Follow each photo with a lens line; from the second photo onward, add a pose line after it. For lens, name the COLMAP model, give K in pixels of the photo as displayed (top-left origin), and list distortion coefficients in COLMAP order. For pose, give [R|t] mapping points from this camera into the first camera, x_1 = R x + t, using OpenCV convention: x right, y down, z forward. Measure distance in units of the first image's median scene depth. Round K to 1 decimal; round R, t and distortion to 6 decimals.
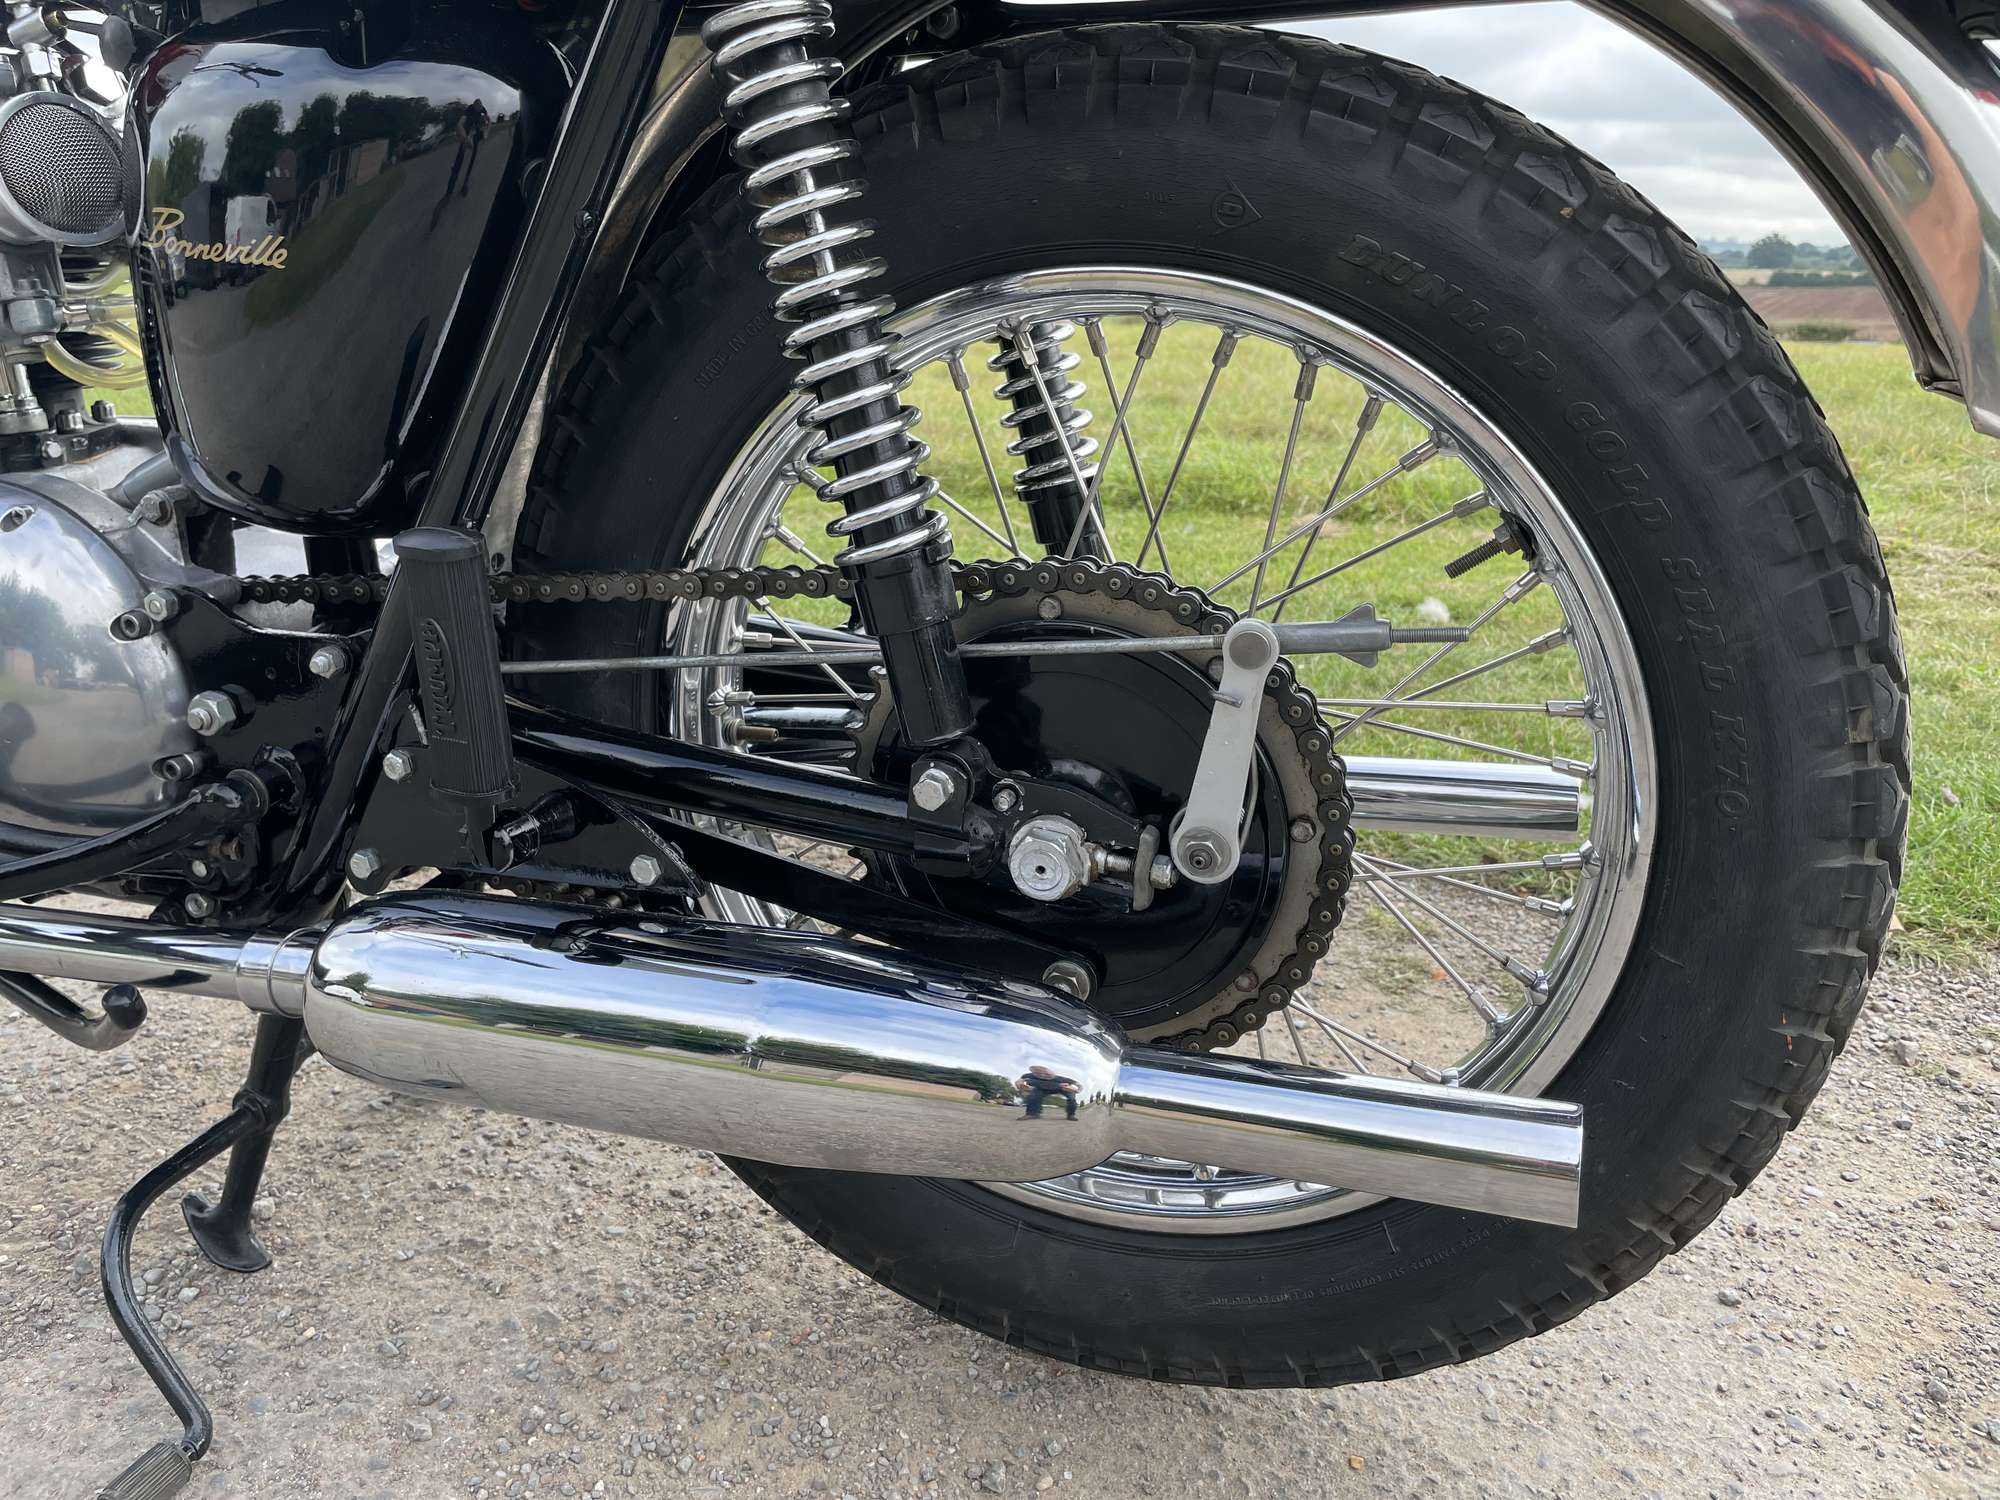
lens RADIAL K [[1533.8, 0, 992.4], [0, 1533.8, 749.1], [0, 0, 1]] dist [0.043415, -0.084063]
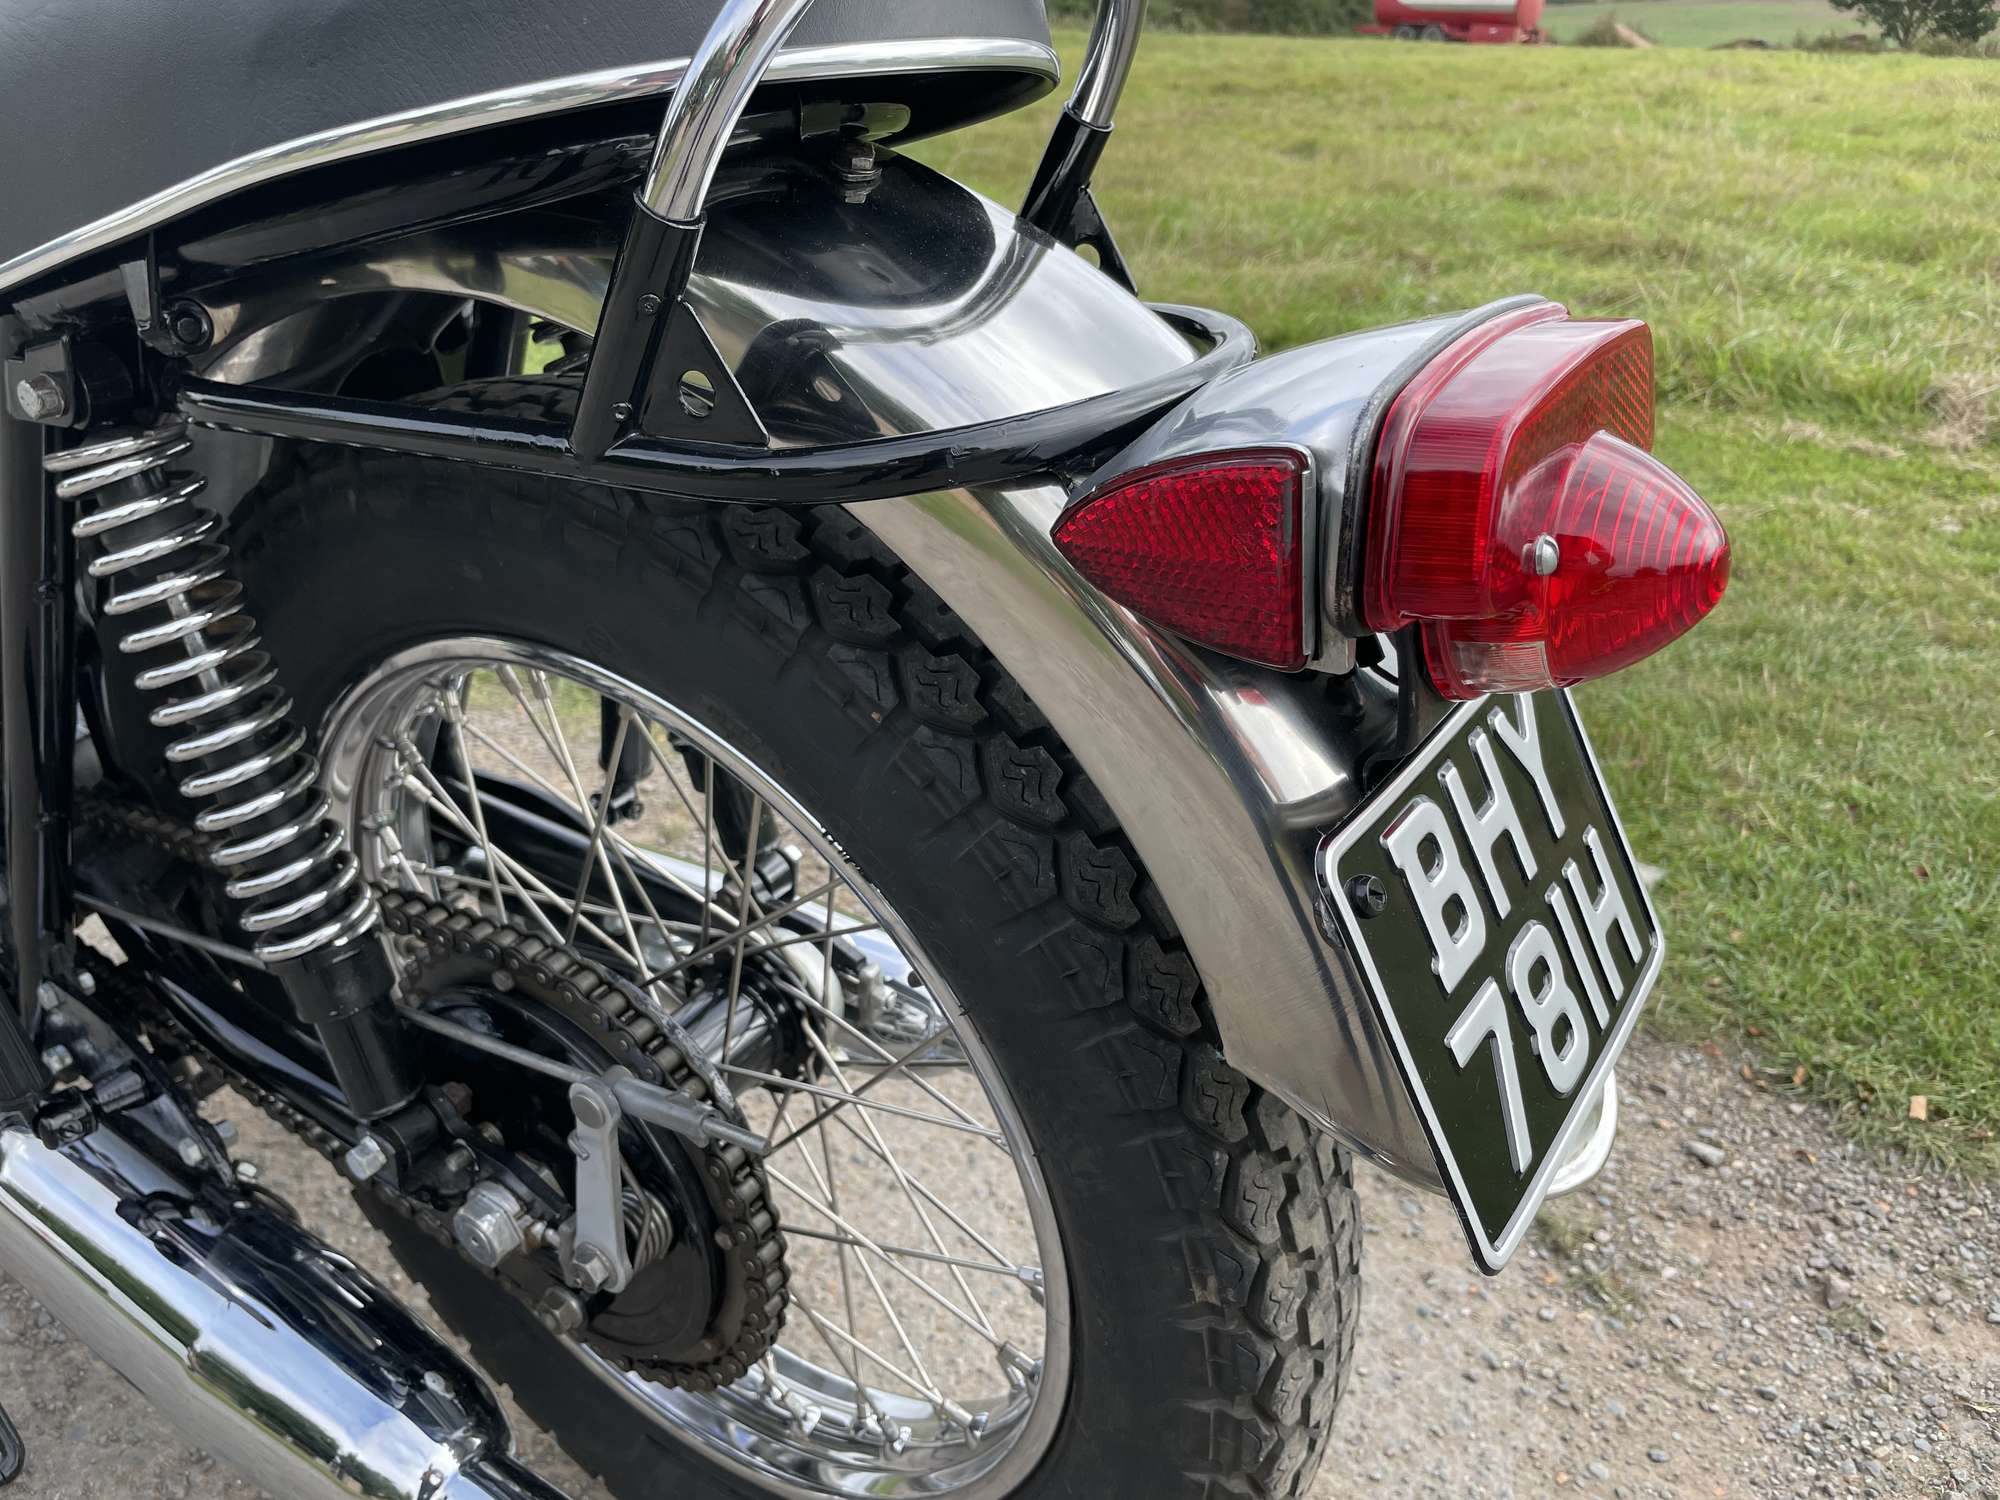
lens RADIAL K [[1533.8, 0, 1002.0], [0, 1533.8, 756.0], [0, 0, 1]] dist [0.043415, -0.084063]
pose [[0.966109, 0.092640, -0.240940, 0.406230], [-0.051409, 0.983736, 0.172104, -0.298472], [0.252965, -0.153885, 0.955159, 0.106290]]
